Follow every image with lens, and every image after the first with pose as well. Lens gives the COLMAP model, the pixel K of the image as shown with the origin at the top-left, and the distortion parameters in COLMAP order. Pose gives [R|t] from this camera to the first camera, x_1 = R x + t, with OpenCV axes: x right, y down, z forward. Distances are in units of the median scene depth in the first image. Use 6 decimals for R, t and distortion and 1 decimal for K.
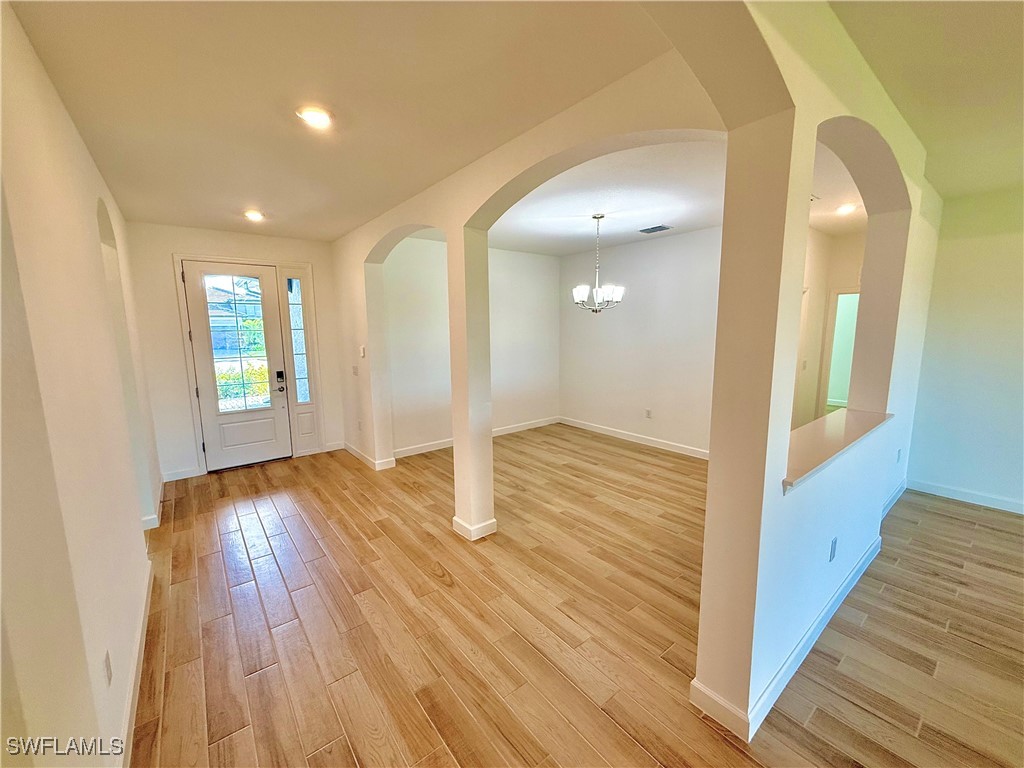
lens RADIAL K [[409.7, 0, 507.9], [0, 409.7, 383.6], [0, 0, 1]] dist [0.000745, 0.000095]
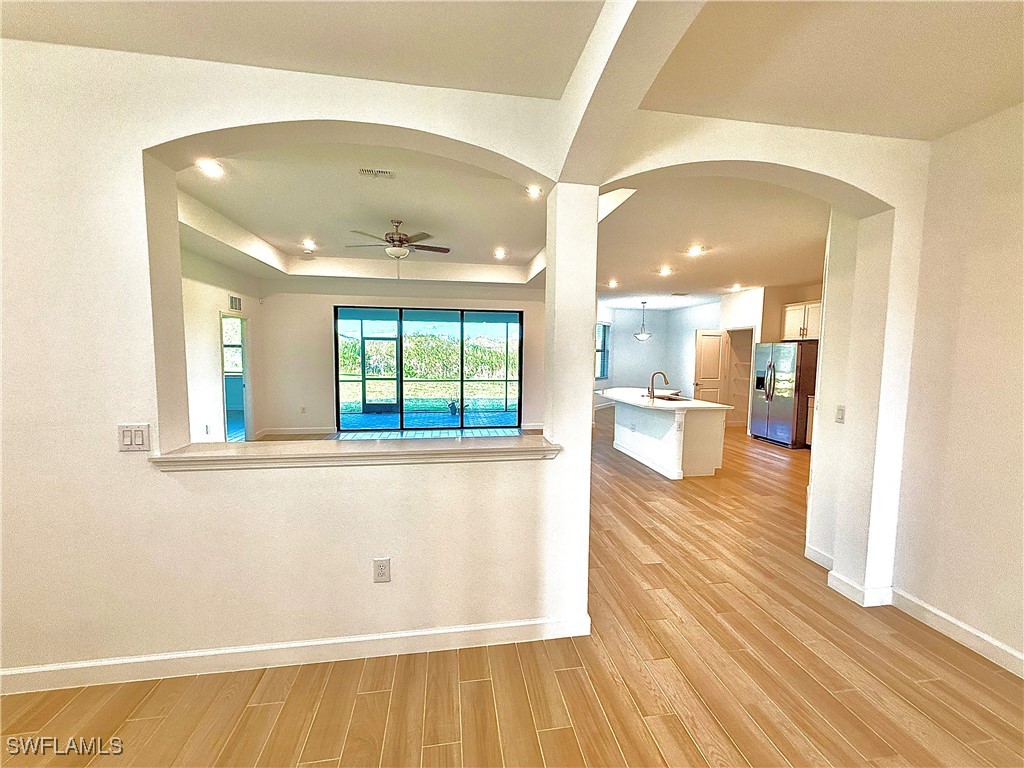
lens RADIAL K [[408.5, 0, 512.0], [0, 408.5, 384.0], [0, 0, 1]] dist [0.001991, 0.000239]
pose [[-0.876579, -0.035028, 0.479982, 0.045823], [0.067295, 0.978627, 0.194319, -0.111410], [-0.476530, 0.202636, -0.855487, 1.031815]]
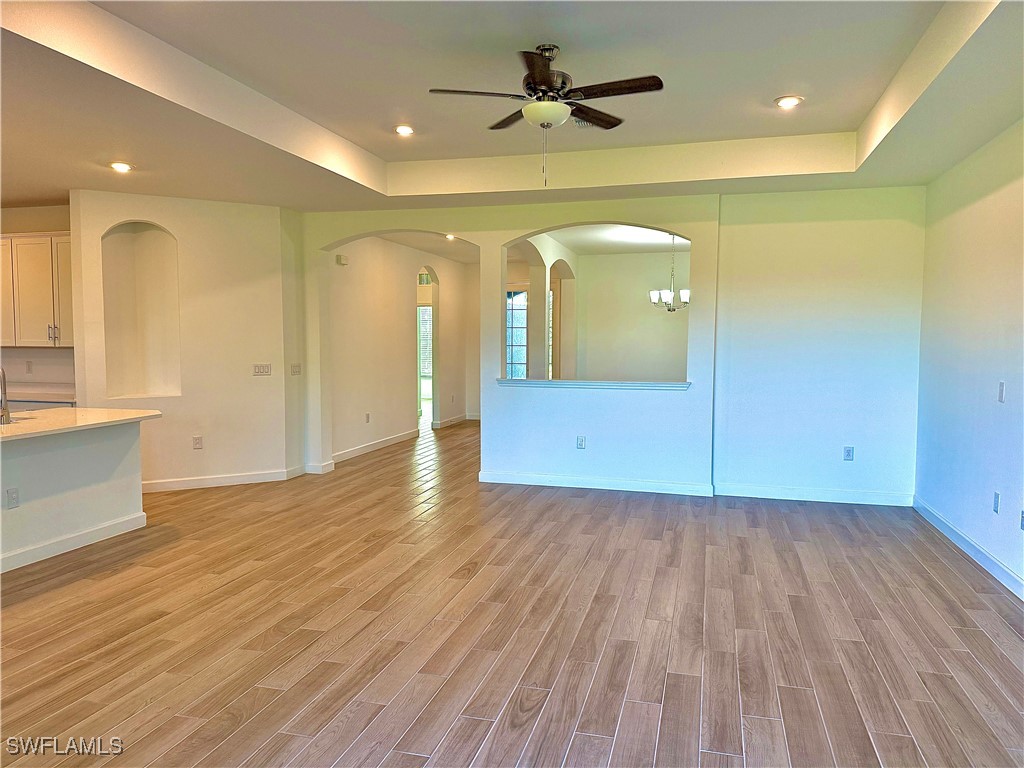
lens RADIAL K [[715.5, 0, 512.7], [0, 715.5, 380.0], [0, 0, 1]] dist [0.074085, -0.092496]
pose [[0.597854, 0.058419, -0.799474, 1.936346], [-0.119975, 0.992628, -0.017186, 0.138763], [0.792576, 0.106191, 0.600455, -0.709166]]
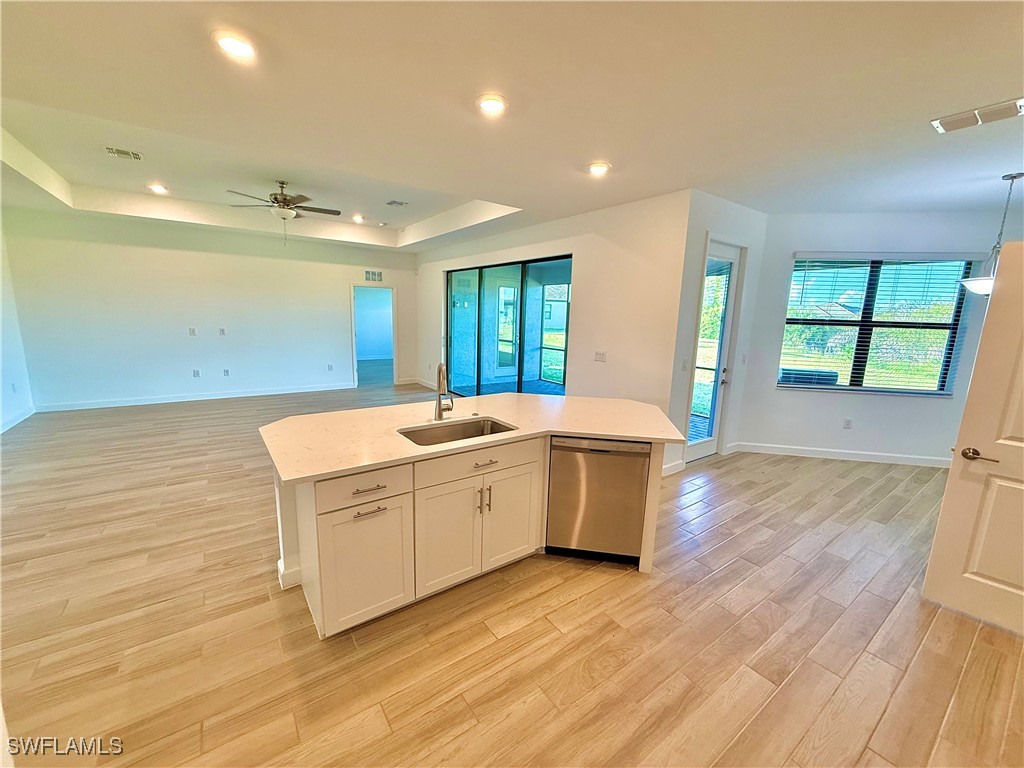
lens RADIAL K [[409.7, 0, 507.9], [0, 409.7, 383.6], [0, 0, 1]] dist [0.000745, 0.000095]
pose [[0.043481, -0.156496, 0.986721, -0.384330], [0.109193, 0.982483, 0.151013, 0.140646], [-0.993069, 0.101177, 0.059807, -0.819839]]
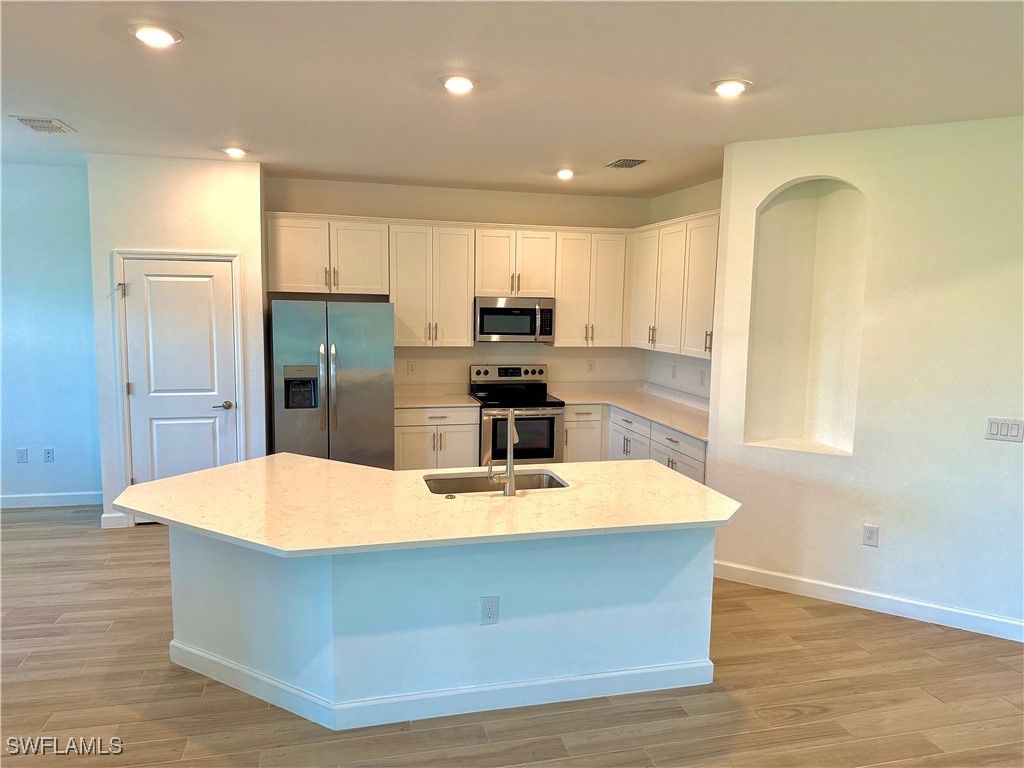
lens RADIAL K [[715.5, 0, 512.7], [0, 715.5, 380.0], [0, 0, 1]] dist [0.074085, -0.092496]
pose [[-0.410250, 0.106267, -0.905761, 1.162904], [-0.140586, 0.973946, 0.177943, -0.003645], [0.901072, 0.200339, -0.384622, -0.312969]]
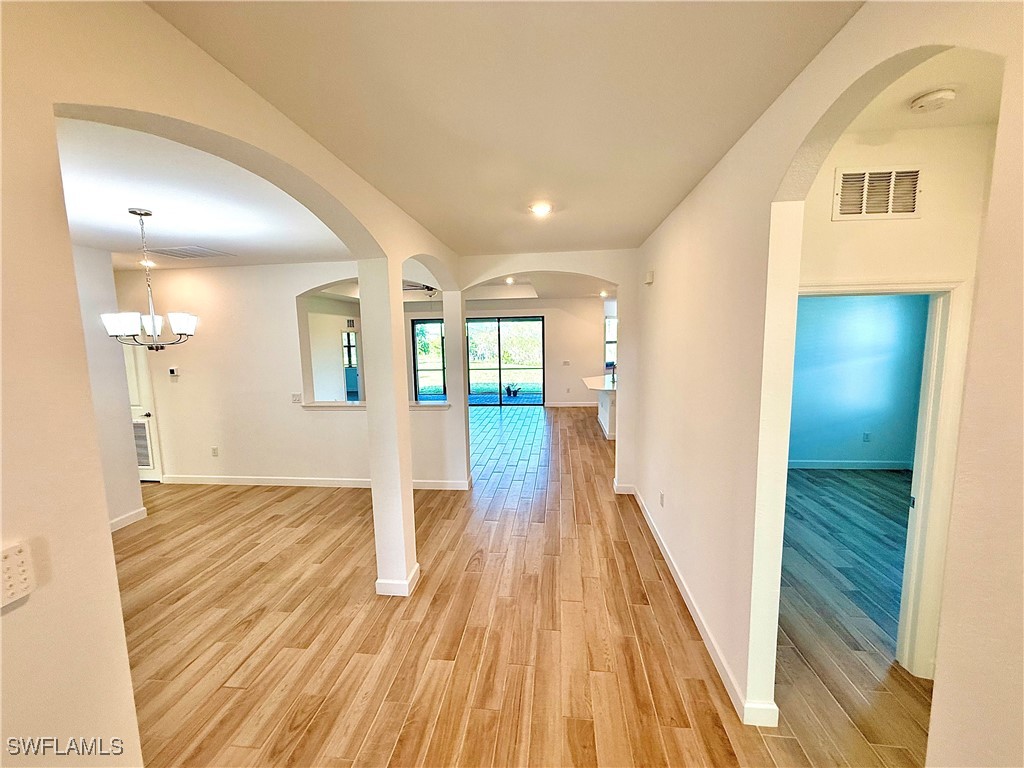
lens RADIAL K [[409.7, 0, 507.9], [0, 409.7, 383.6], [0, 0, 1]] dist [0.000745, 0.000095]
pose [[-0.707408, -0.053579, 0.704772, -0.830372], [0.129039, 0.970575, 0.203307, -0.220970], [-0.694927, 0.234764, -0.679678, 1.281580]]
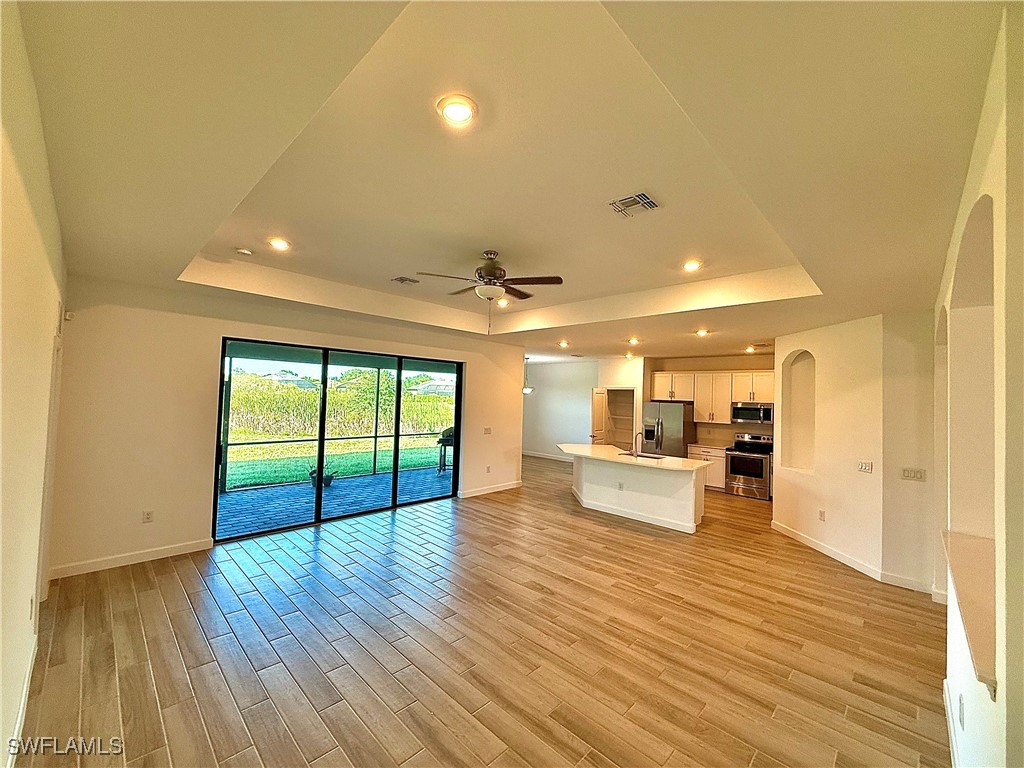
lens RADIAL K [[408.5, 0, 512.0], [0, 408.5, 384.0], [0, 0, 1]] dist [0.001991, 0.000239]
pose [[-0.990472, -0.023884, -0.135630, 1.126586], [-0.038913, 0.993251, 0.109264, -0.185514], [0.132104, 0.113500, -0.984716, 1.006442]]
